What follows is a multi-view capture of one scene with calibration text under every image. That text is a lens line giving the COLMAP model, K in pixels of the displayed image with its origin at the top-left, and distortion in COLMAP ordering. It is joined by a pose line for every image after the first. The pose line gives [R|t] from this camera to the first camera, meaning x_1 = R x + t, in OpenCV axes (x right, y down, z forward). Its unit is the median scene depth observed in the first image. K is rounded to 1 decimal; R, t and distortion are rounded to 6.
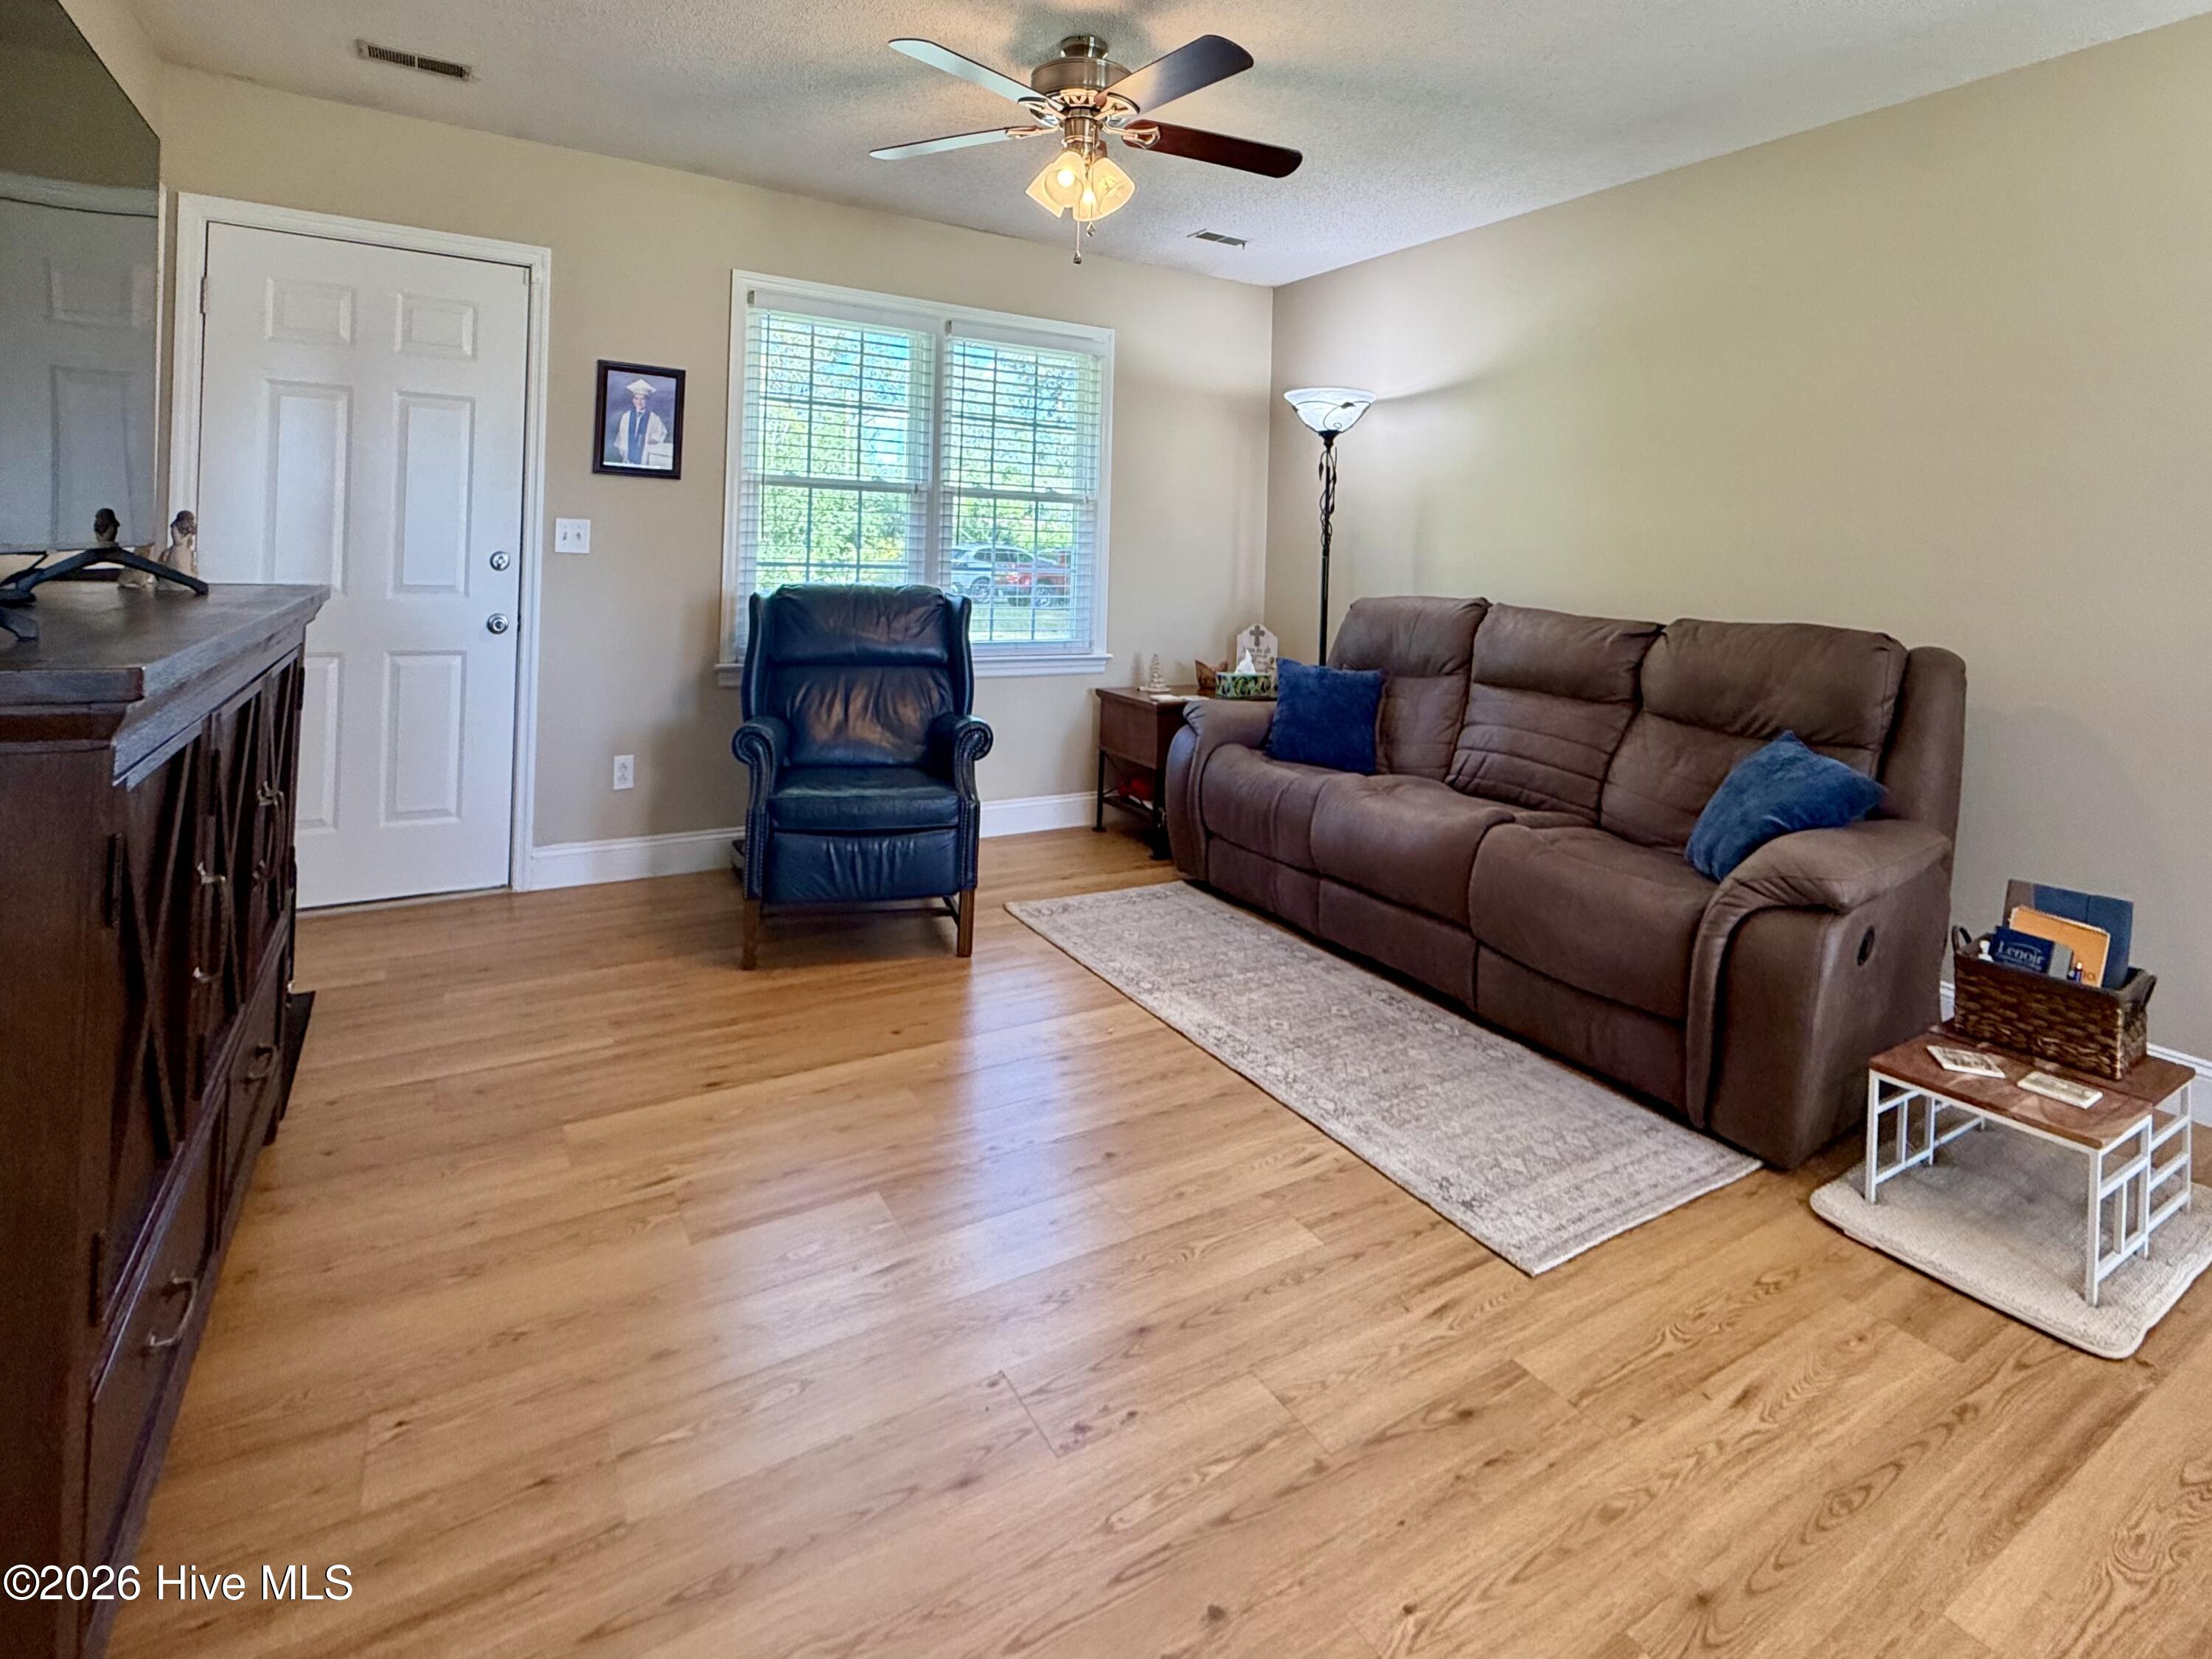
lens RADIAL K [[911.7, 0, 1079.7], [0, 911.7, 805.7], [0, 0, 1]] dist [-0.000483, 0.000149]
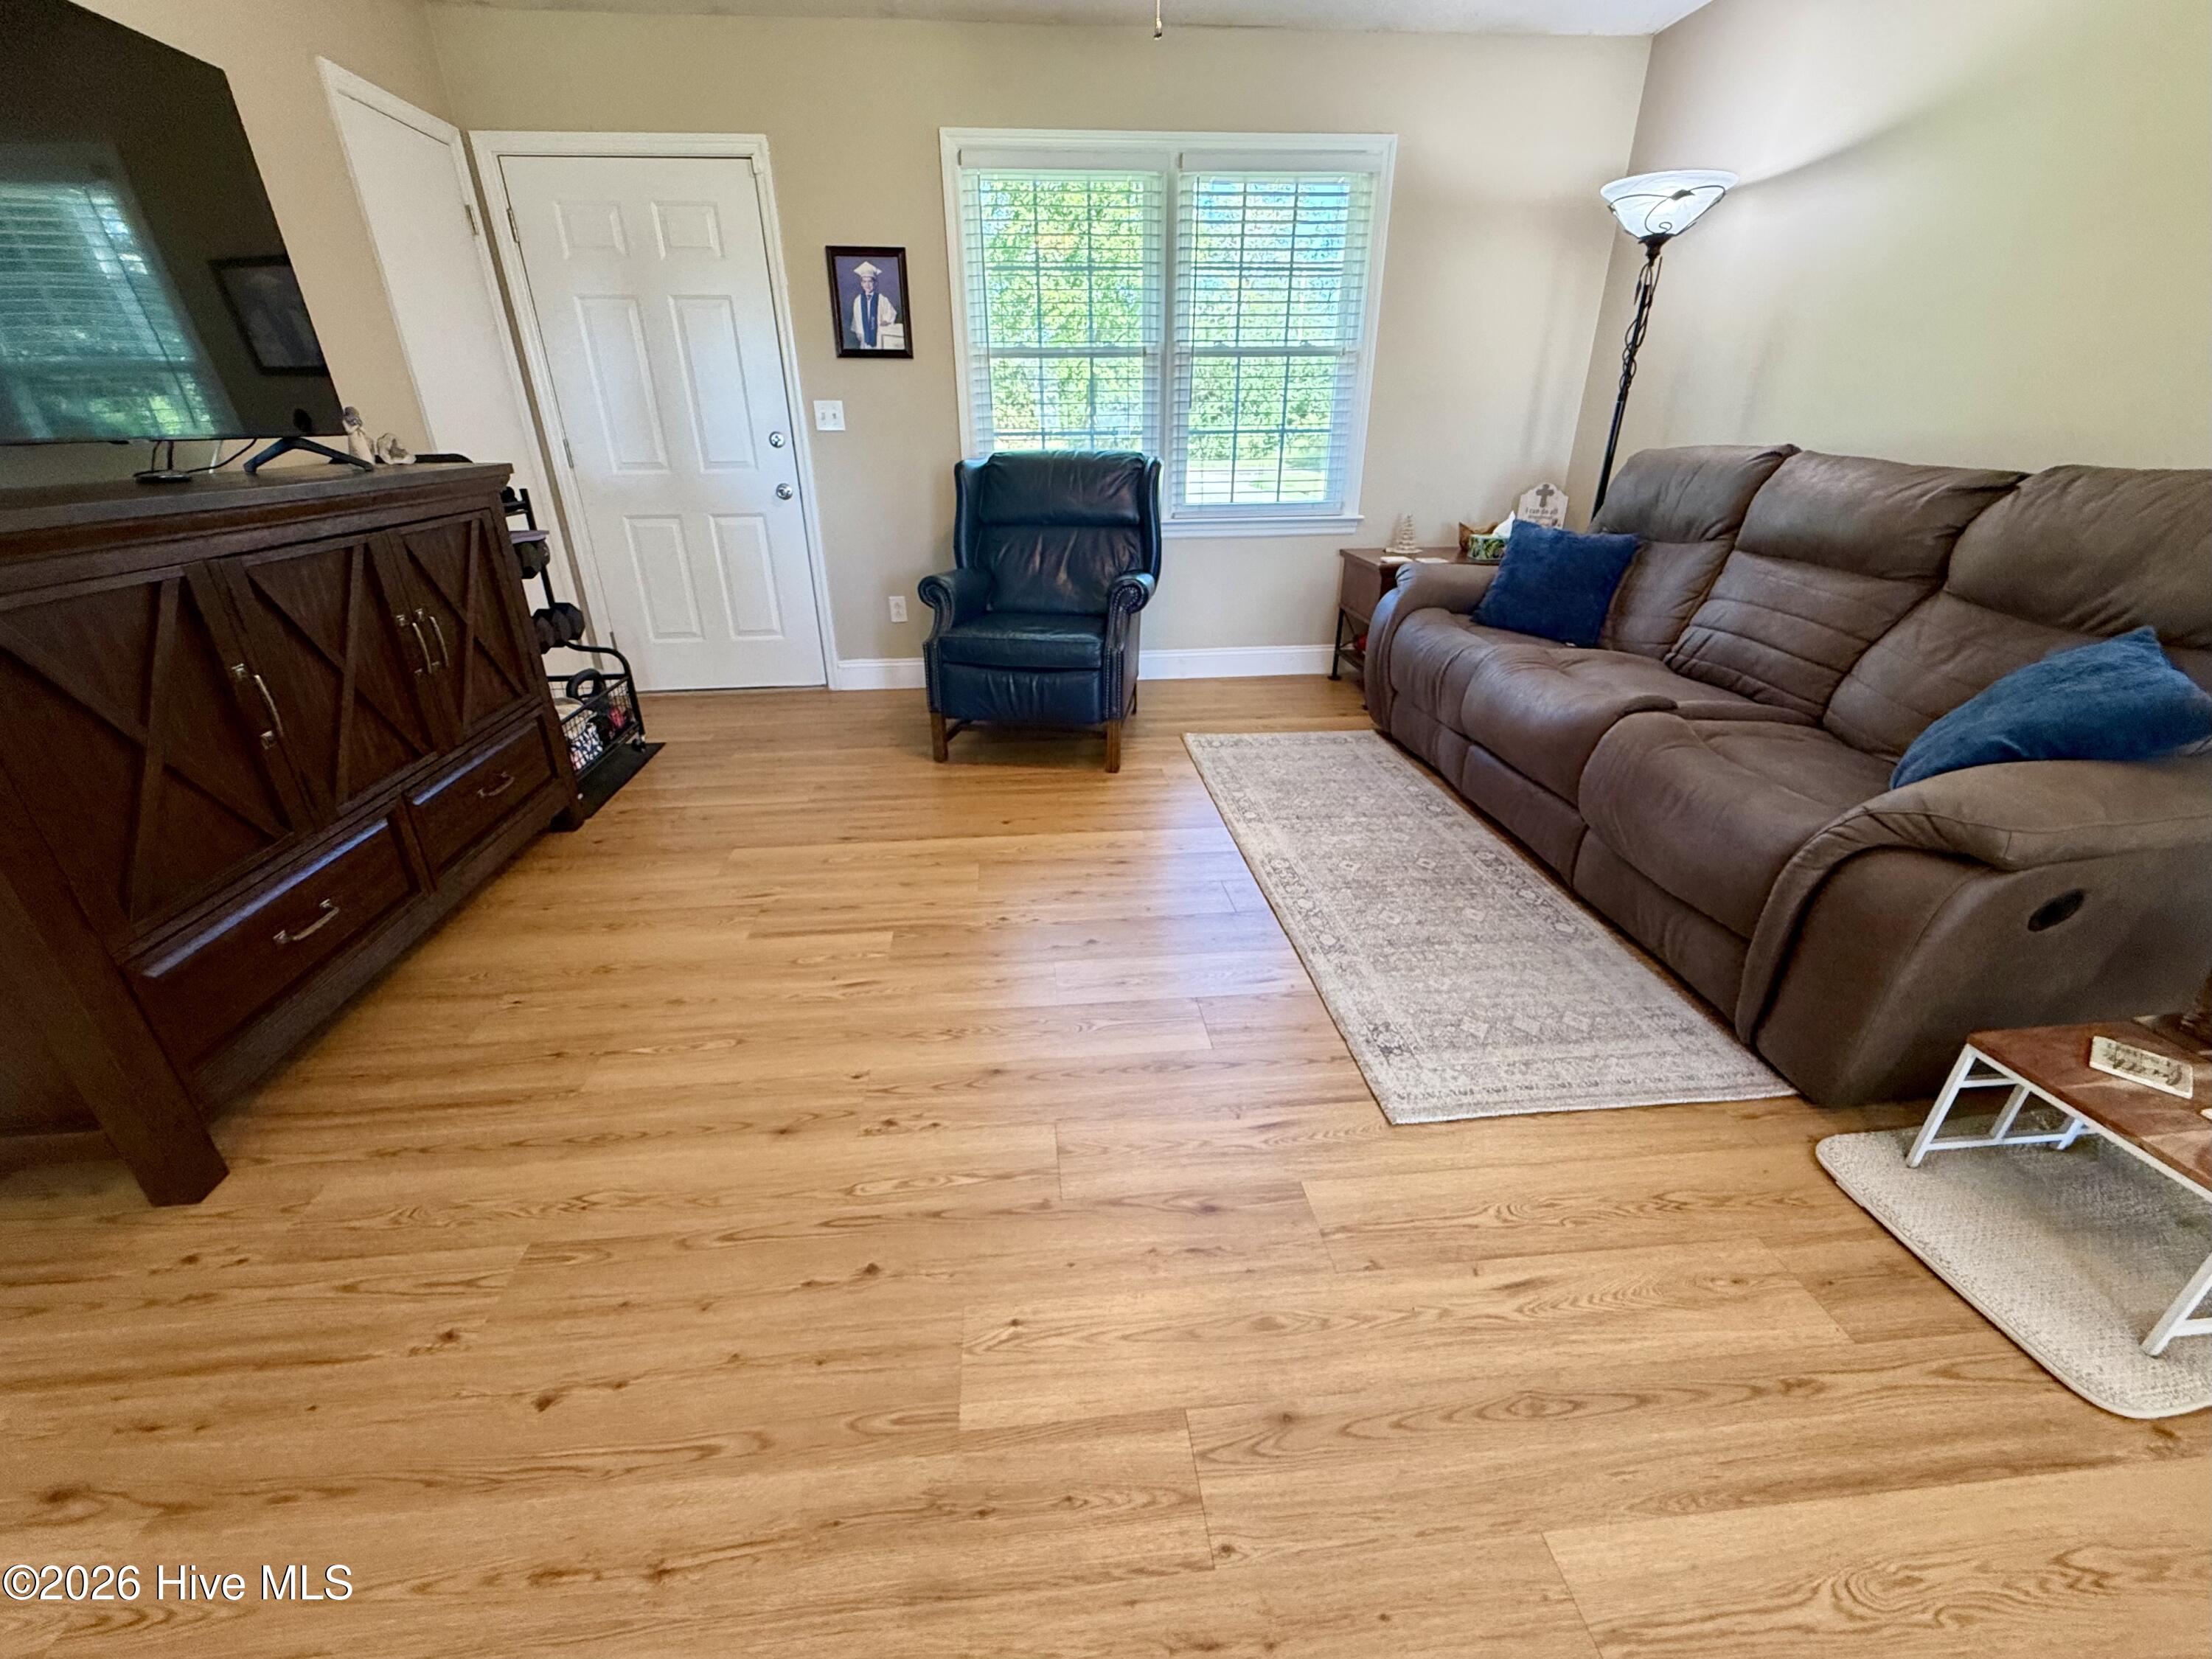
lens RADIAL K [[665.5, 0, 1105.9], [0, 665.5, 856.4], [0, 0, 1]] dist [-0.000251, 0.000048]
pose [[0.919627, 0.179217, -0.349525, 0.201758], [-0.064516, 0.946678, 0.315657, -0.018967], [0.387459, -0.267736, 0.882152, 0.111445]]
